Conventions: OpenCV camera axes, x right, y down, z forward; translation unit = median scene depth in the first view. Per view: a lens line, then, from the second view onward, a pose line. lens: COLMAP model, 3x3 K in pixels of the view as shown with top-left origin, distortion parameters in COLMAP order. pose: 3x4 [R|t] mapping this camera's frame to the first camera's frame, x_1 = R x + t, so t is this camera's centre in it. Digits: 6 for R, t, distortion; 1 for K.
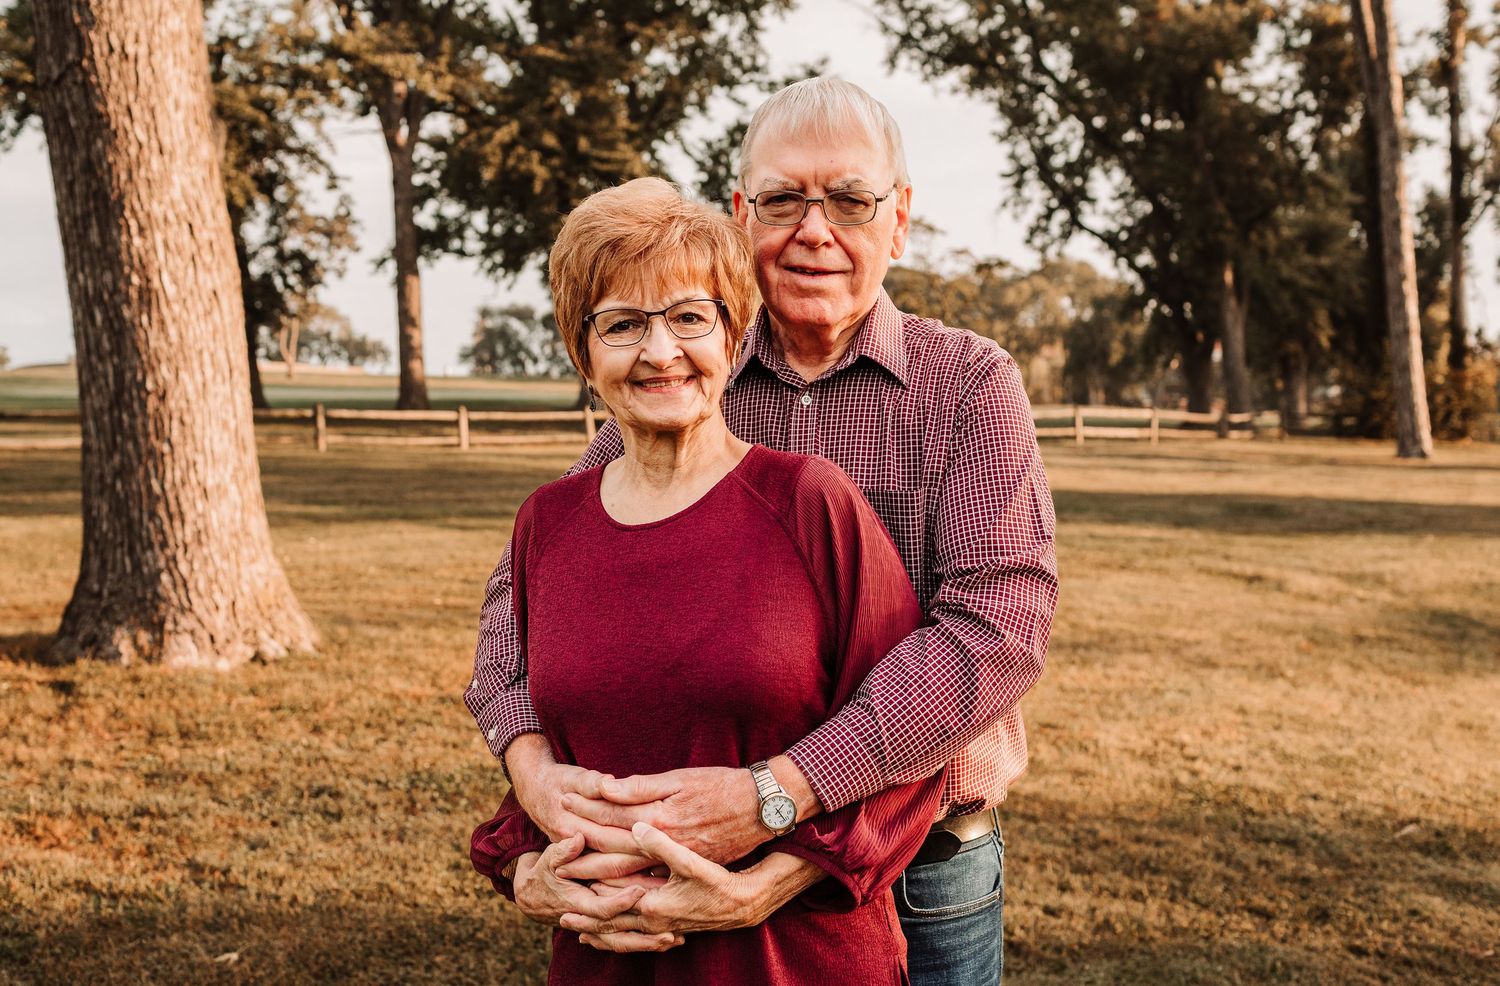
lens RADIAL K [[1624.4, 0, 687.1], [0, 1624.4, 491.8], [0, 0, 1]] dist [-0.000574, -0.000840]
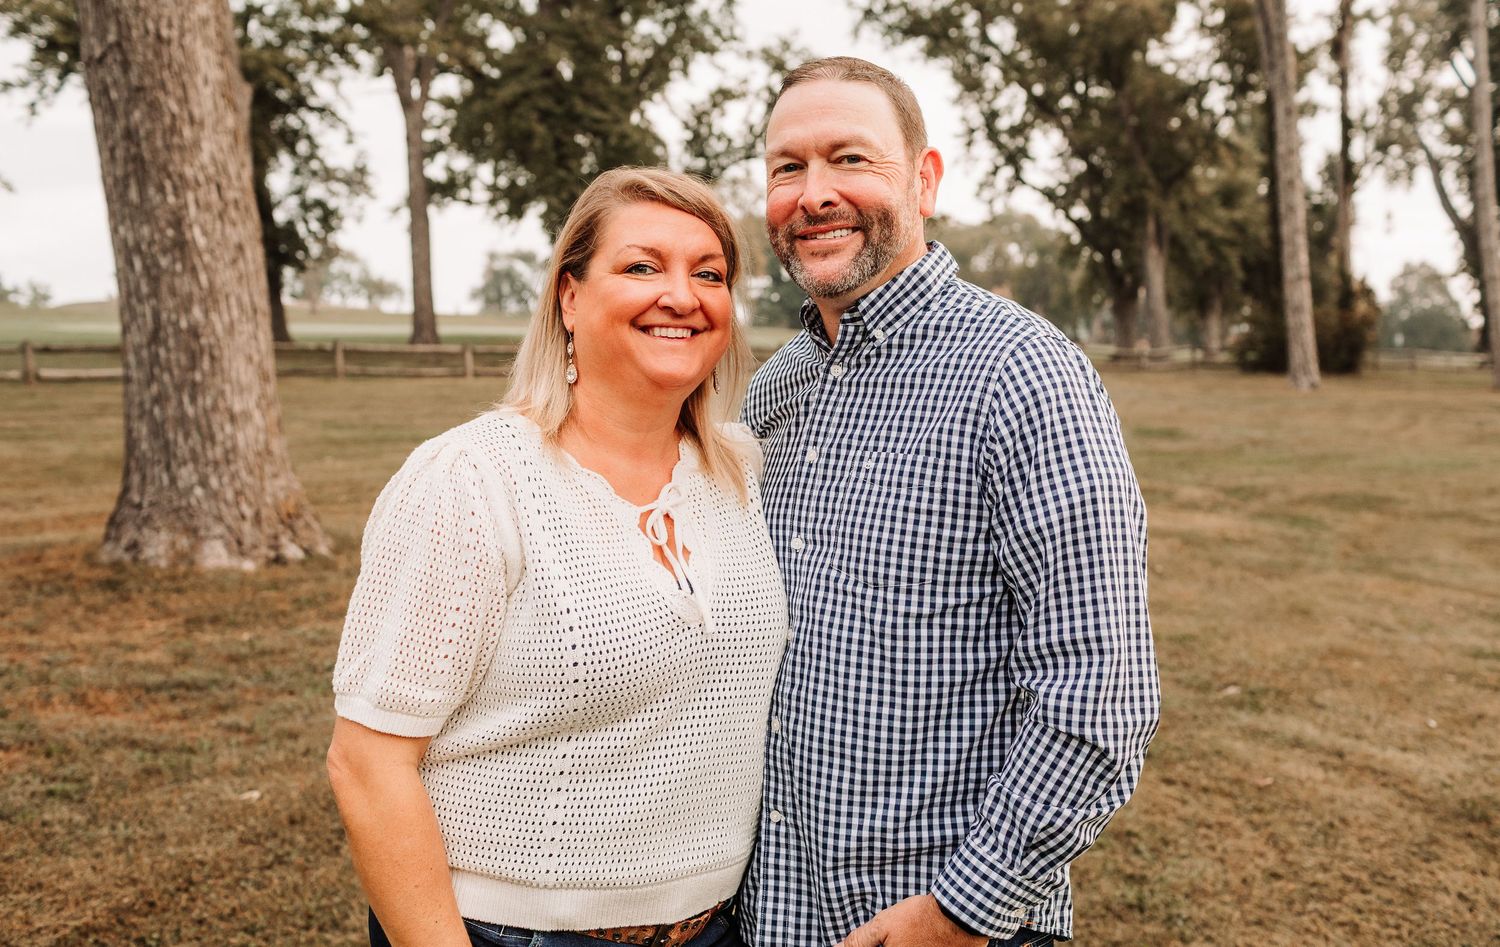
lens RADIAL K [[1462.9, 0, 746.9], [0, 1462.9, 440.7], [0, 0, 1]] dist [-0.000776, -0.003982]
pose [[0.998858, -0.001337, 0.047765, 0.002953], [0.000594, 0.999879, 0.015573, 0.000211], [-0.047780, -0.015527, 0.998737, -0.008816]]
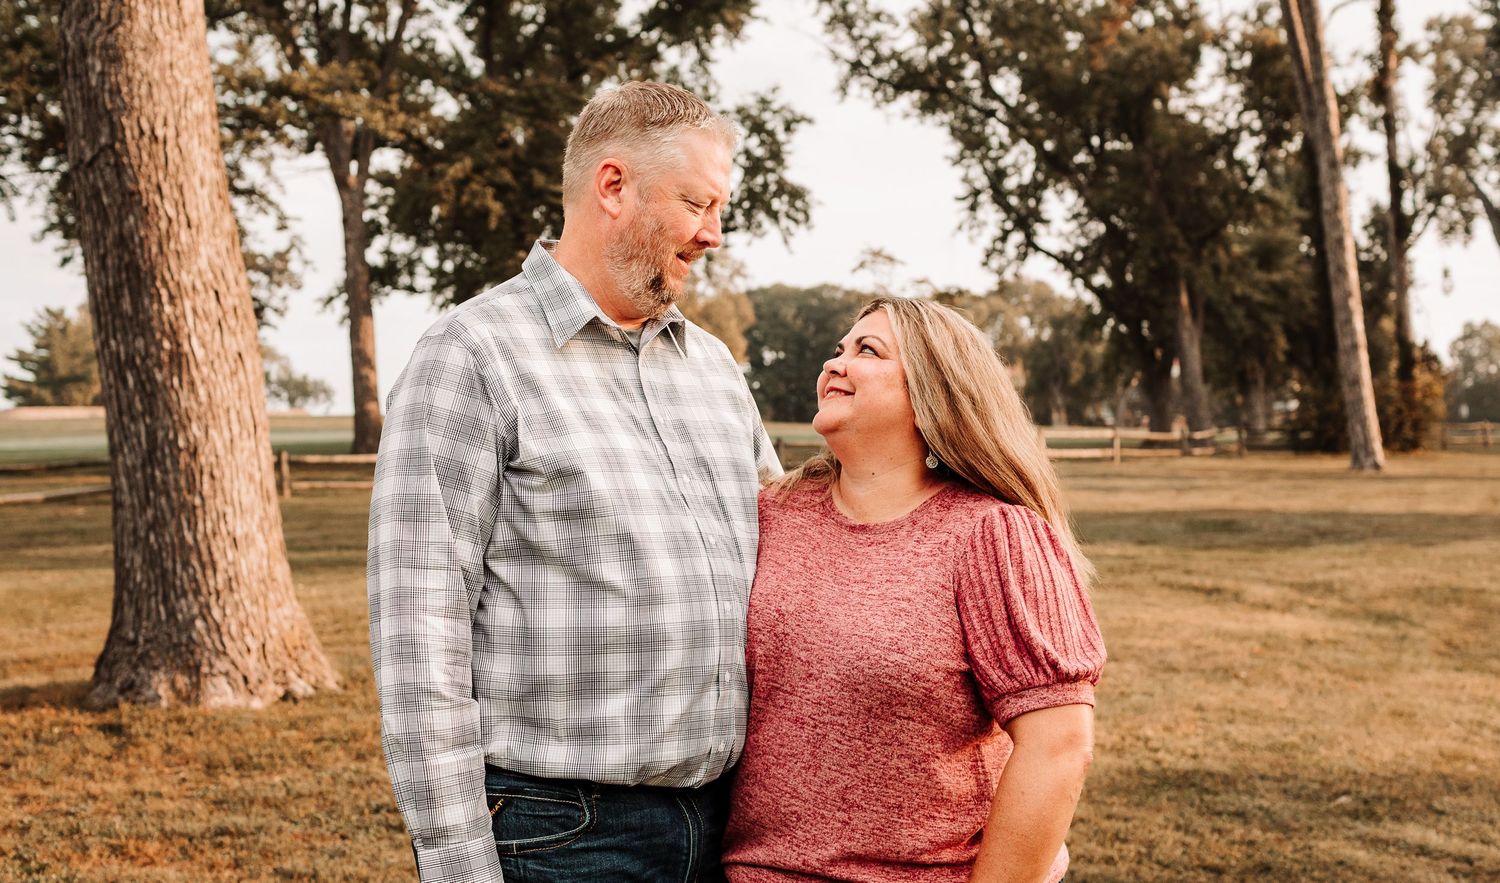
lens RADIAL K [[1679.4, 0, 750.0], [0, 1679.4, 441.5], [0, 0, 1]] dist [-0.004654, -0.006935]
pose [[0.997492, -0.030086, 0.064068, -0.004273], [0.033222, 0.998272, -0.048469, -0.000102], [-0.062499, 0.050476, 0.996768, -0.017756]]
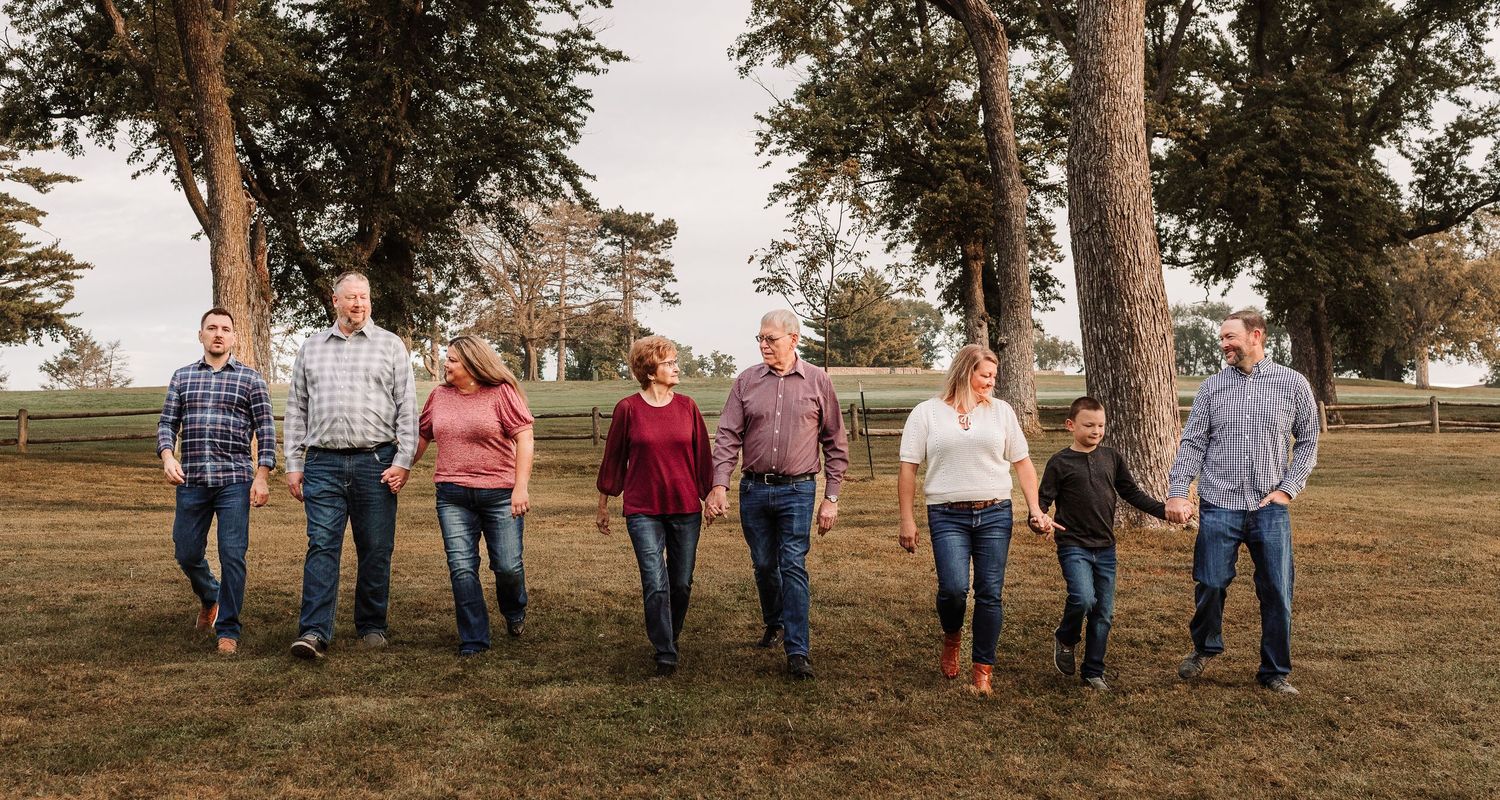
lens RADIAL K [[1612.9, 0, 640.9], [0, 1612.9, 432.4], [0, 0, 1]] dist [-0.009112, -0.020056]
pose [[0.905079, -0.000919, -0.425242, -0.006749], [-0.015042, 0.999303, -0.034176, 0.009597], [0.424977, 0.037328, 0.904434, -0.142797]]
